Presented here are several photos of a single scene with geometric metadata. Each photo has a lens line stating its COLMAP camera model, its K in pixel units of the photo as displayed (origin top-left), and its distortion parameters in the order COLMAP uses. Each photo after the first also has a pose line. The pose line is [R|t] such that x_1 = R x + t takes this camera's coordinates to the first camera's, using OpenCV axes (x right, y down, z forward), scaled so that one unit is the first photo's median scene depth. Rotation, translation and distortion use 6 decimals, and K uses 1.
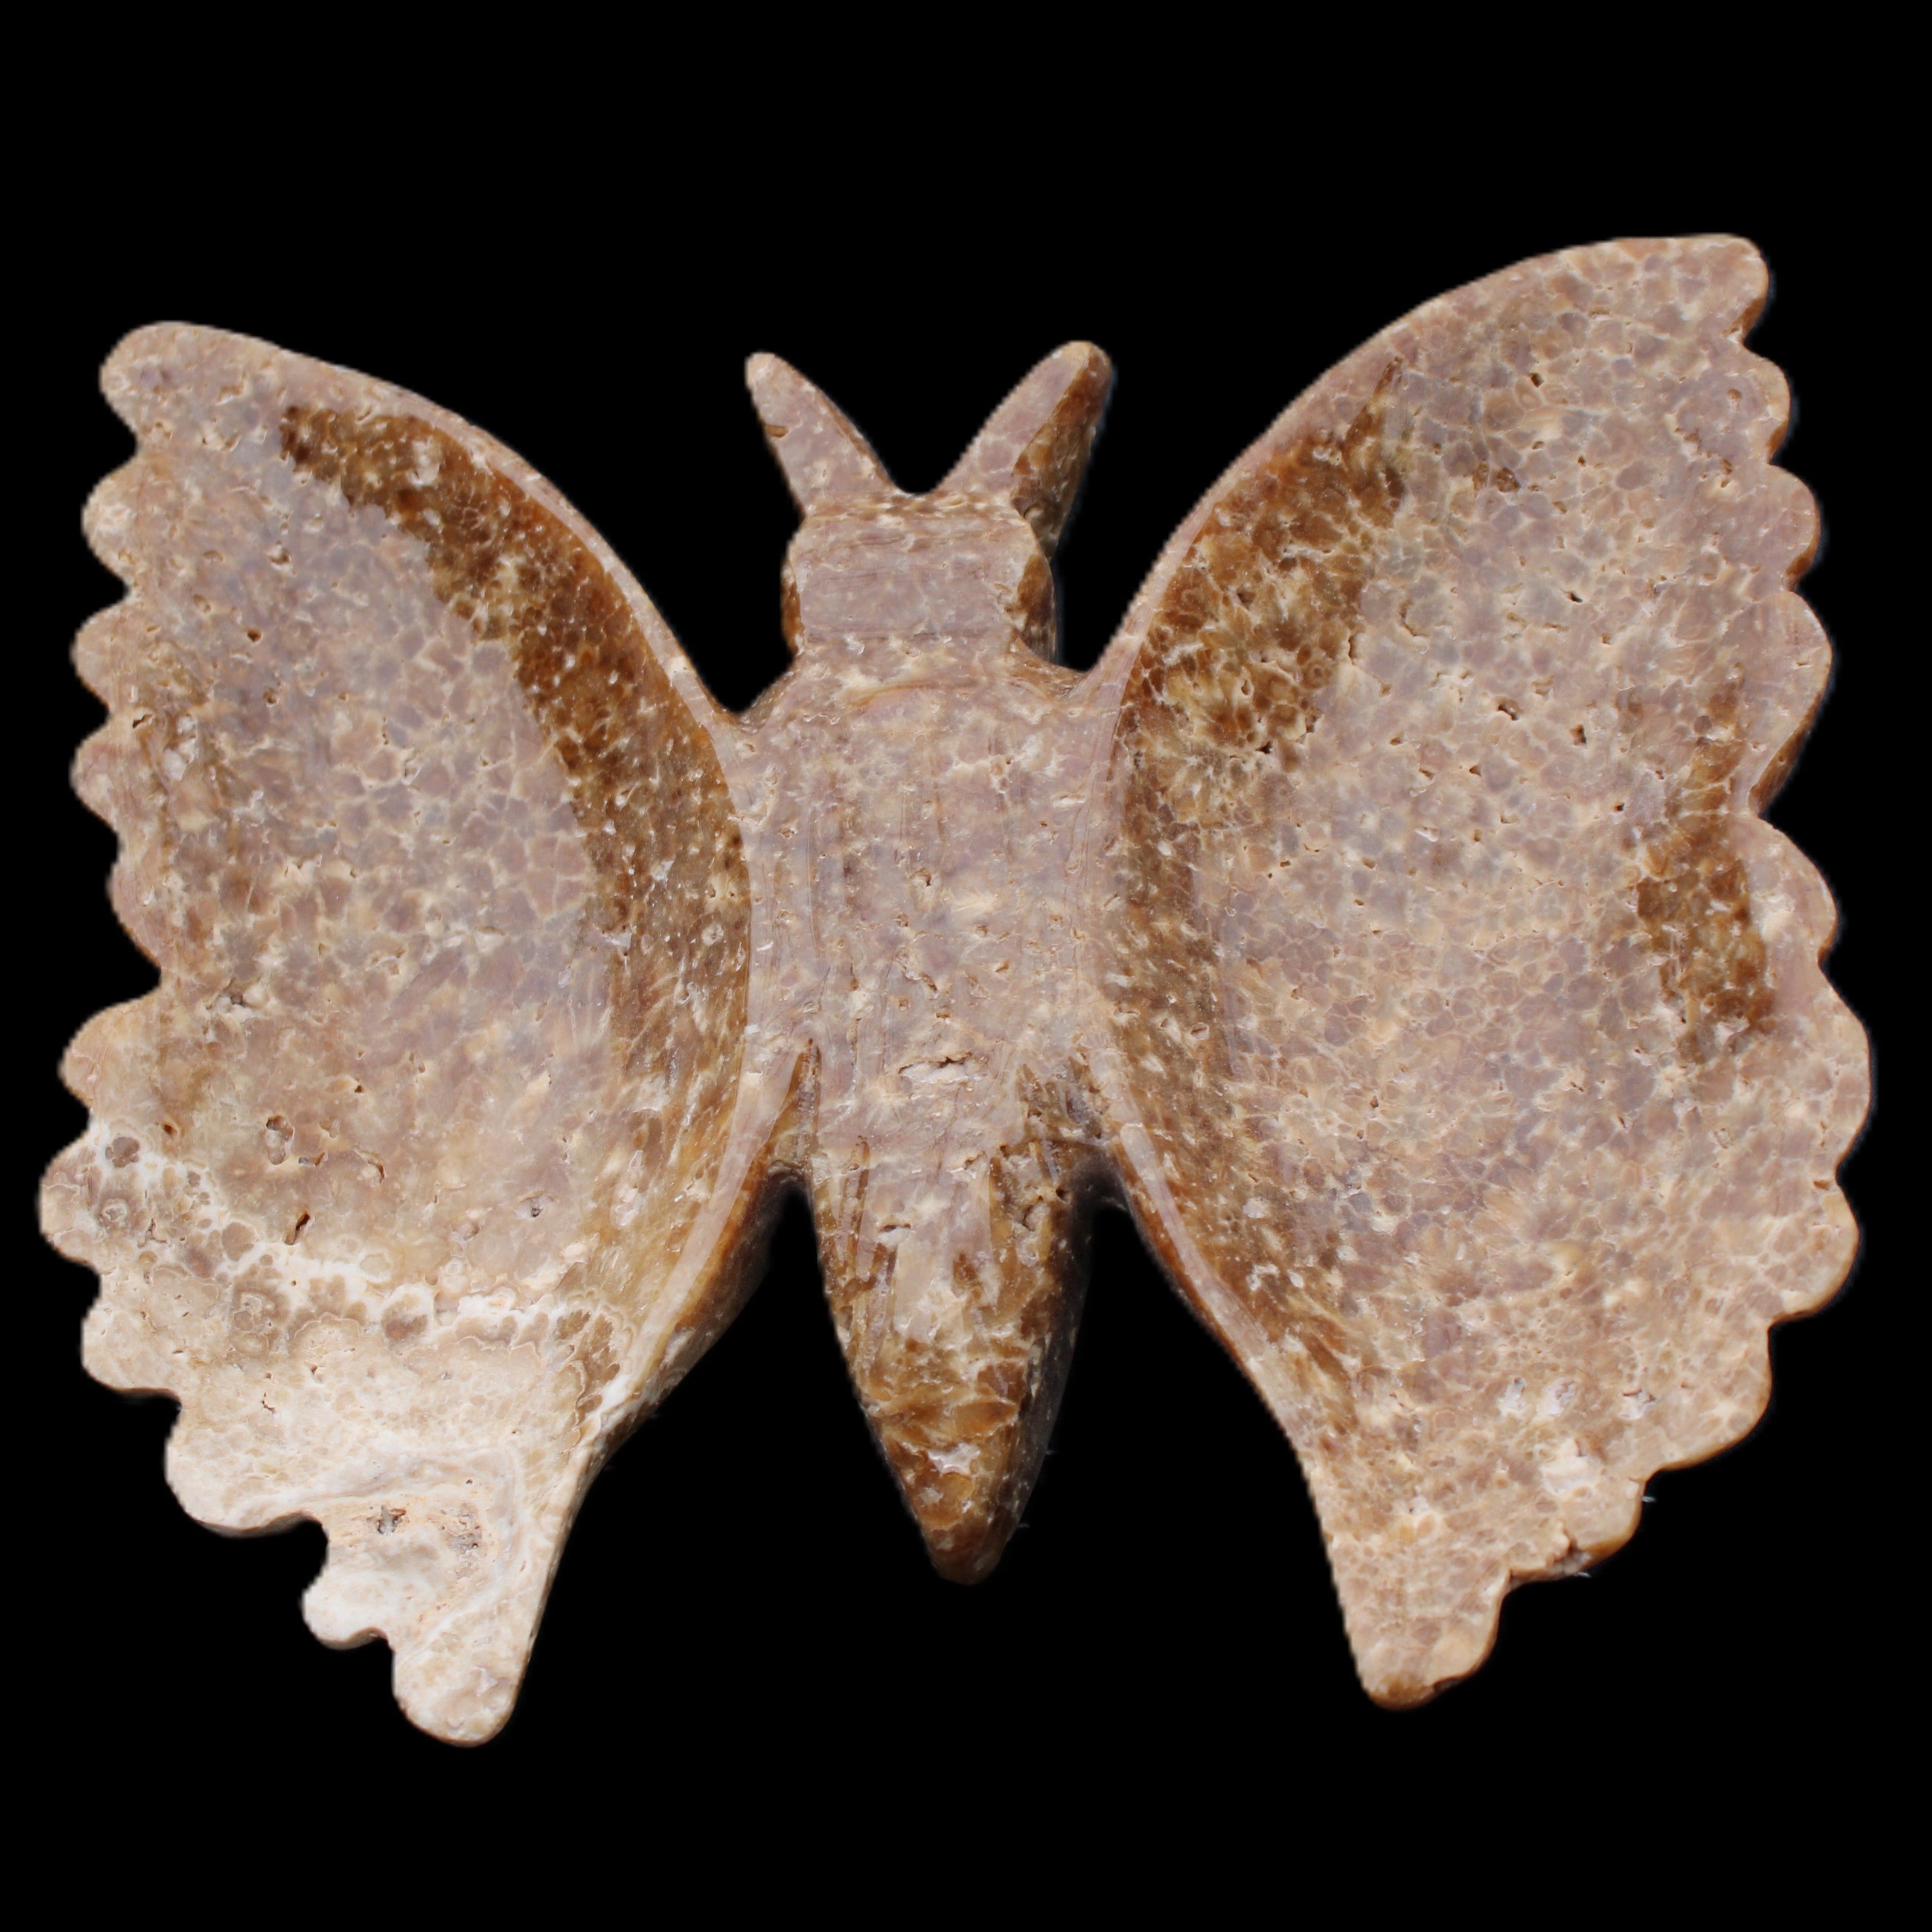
lens RADIAL K [[3737.1, 0, 956.3], [0, 3737.1, 926.6], [0, 0, 1]] dist [-0.096245, 0.135032]
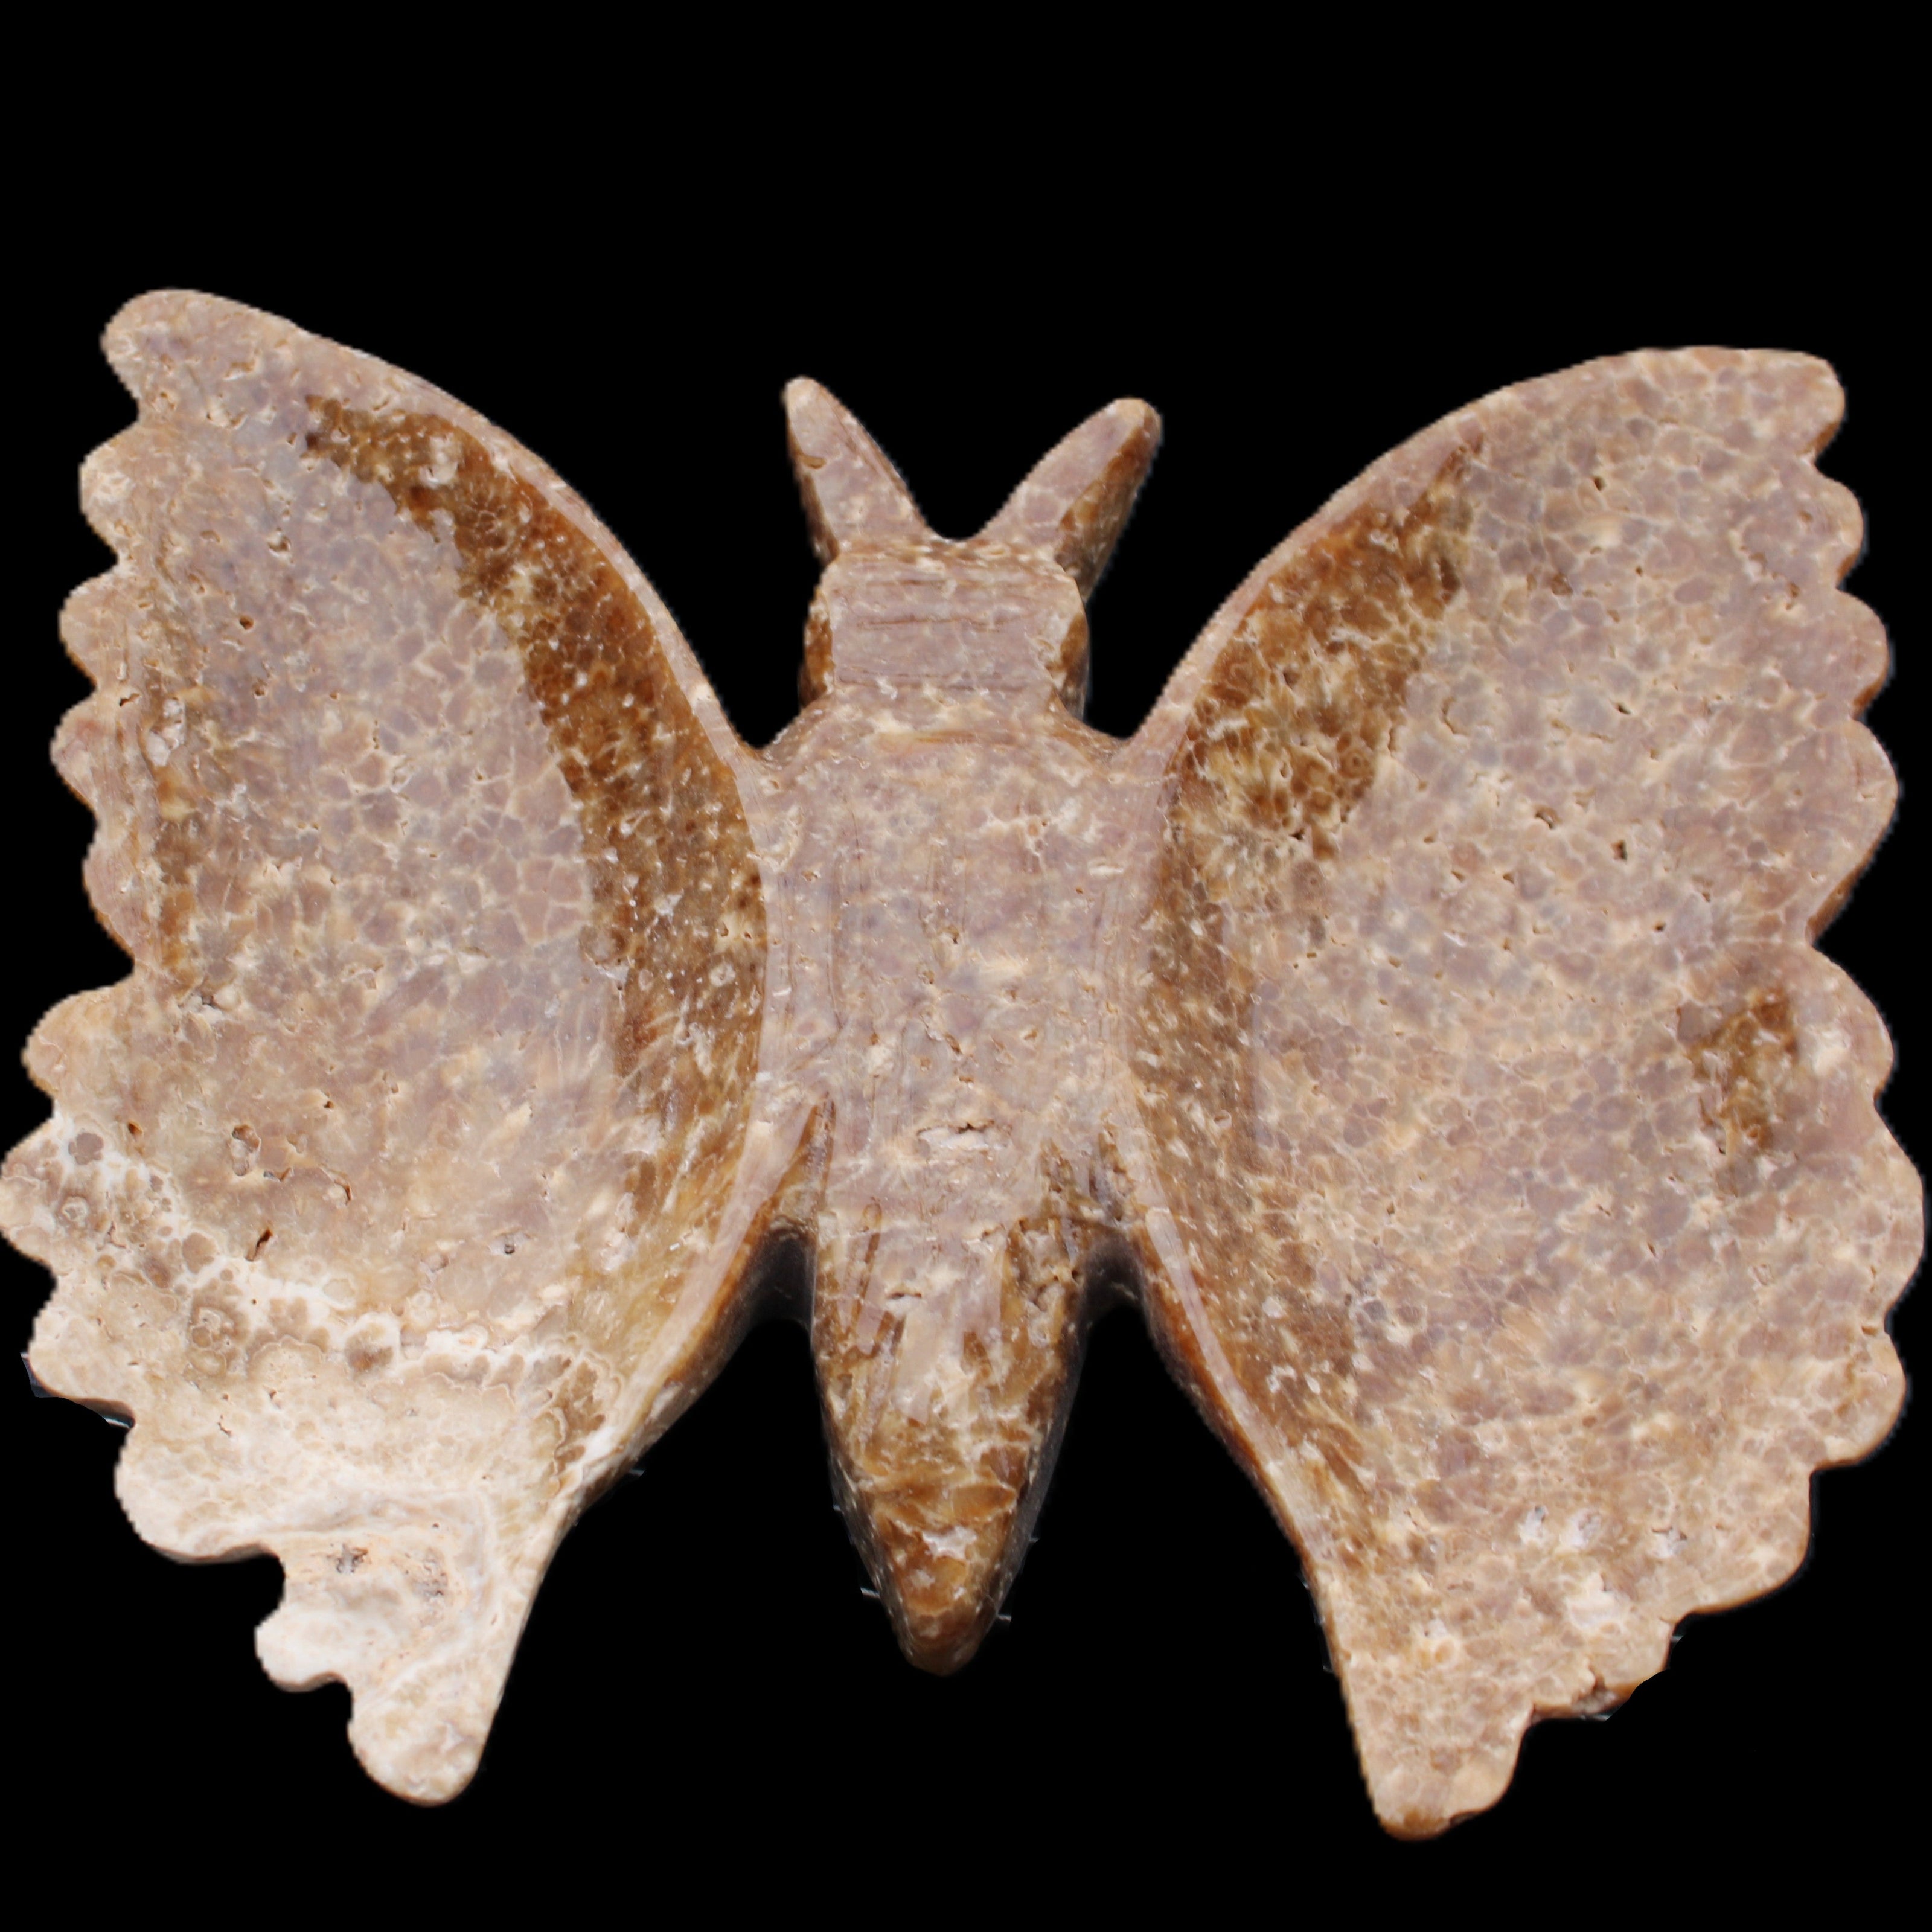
lens RADIAL K [[3713.0, 0, 819.1], [0, 3713.0, 963.6], [0, 0, 1]] dist [-0.093757, 0.124893]
pose [[0.994960, 0.088404, 0.047317, -0.086249], [-0.087630, 0.995987, -0.018184, 0.014329], [-0.048734, 0.013946, 0.998714, 0.049270]]
